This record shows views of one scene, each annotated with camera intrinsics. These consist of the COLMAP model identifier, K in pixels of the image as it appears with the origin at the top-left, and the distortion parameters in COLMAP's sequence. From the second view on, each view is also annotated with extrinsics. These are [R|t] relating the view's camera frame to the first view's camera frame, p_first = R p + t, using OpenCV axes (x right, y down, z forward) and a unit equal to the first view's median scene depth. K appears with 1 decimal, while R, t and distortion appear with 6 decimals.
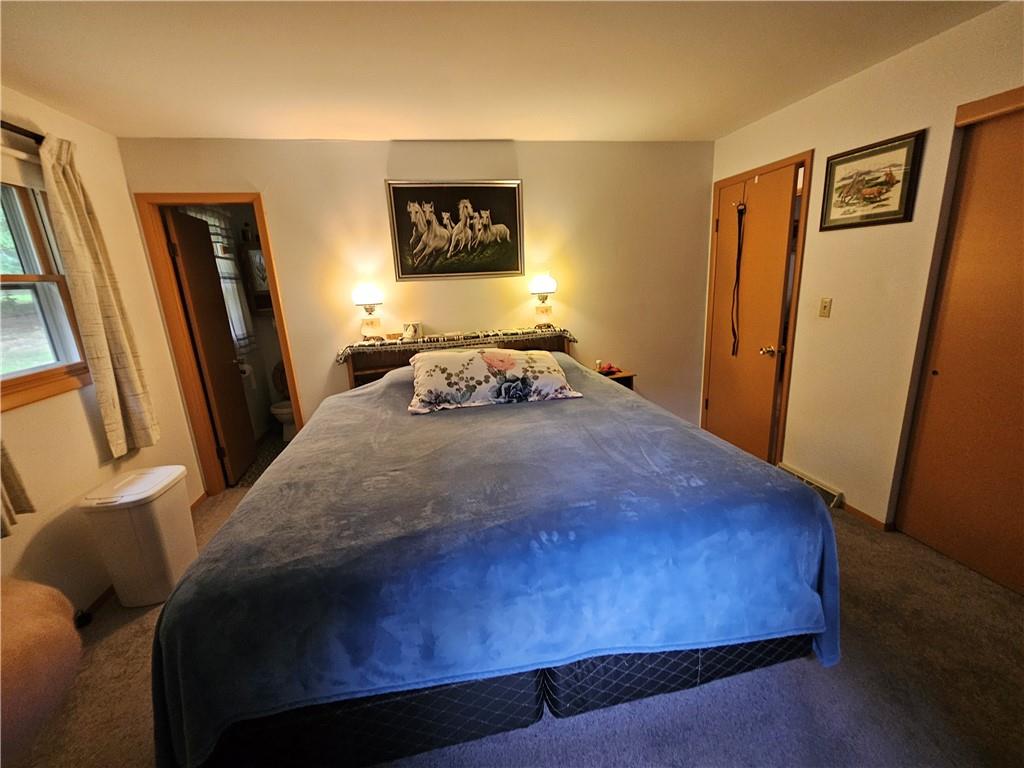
lens RADIAL K [[432.6, 0, 512.5], [0, 432.6, 381.7], [0, 0, 1]] dist [0.002417, -0.000276]
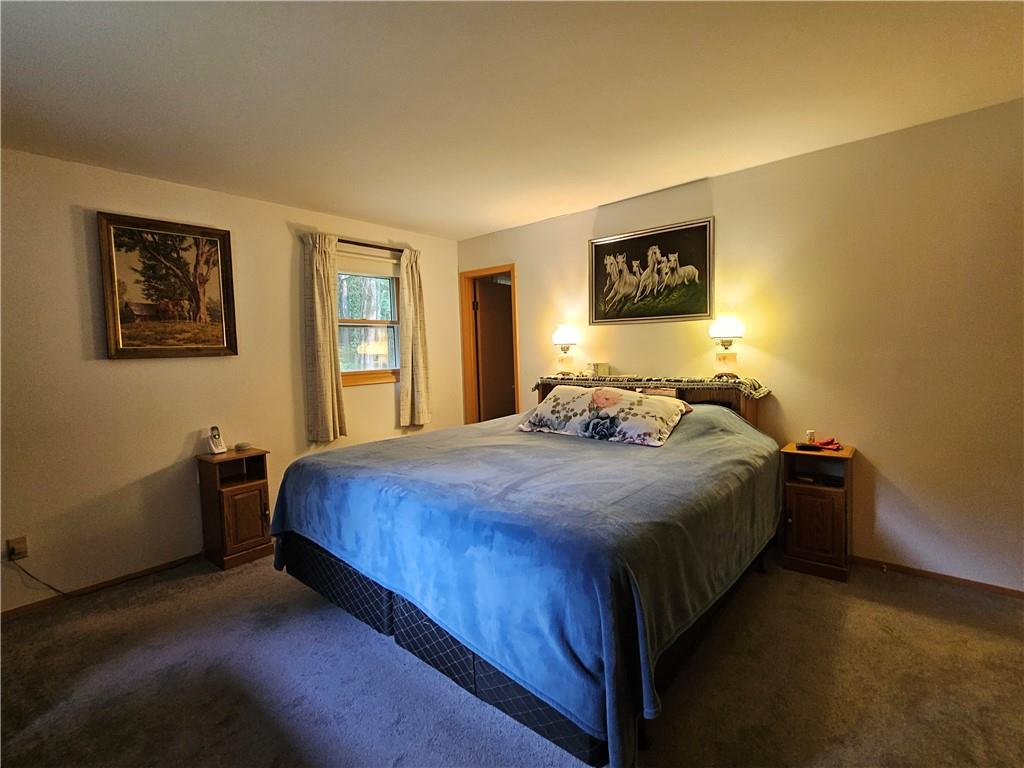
lens RADIAL K [[481.2, 0, 515.0], [0, 481.2, 384.5], [0, 0, 1]] dist [-0.004372, 0.001612]
pose [[0.610544, 0.088139, -0.787063, 0.616684], [-0.191349, 0.980763, -0.038605, 0.003018], [0.768519, 0.174174, 0.615664, 0.113857]]
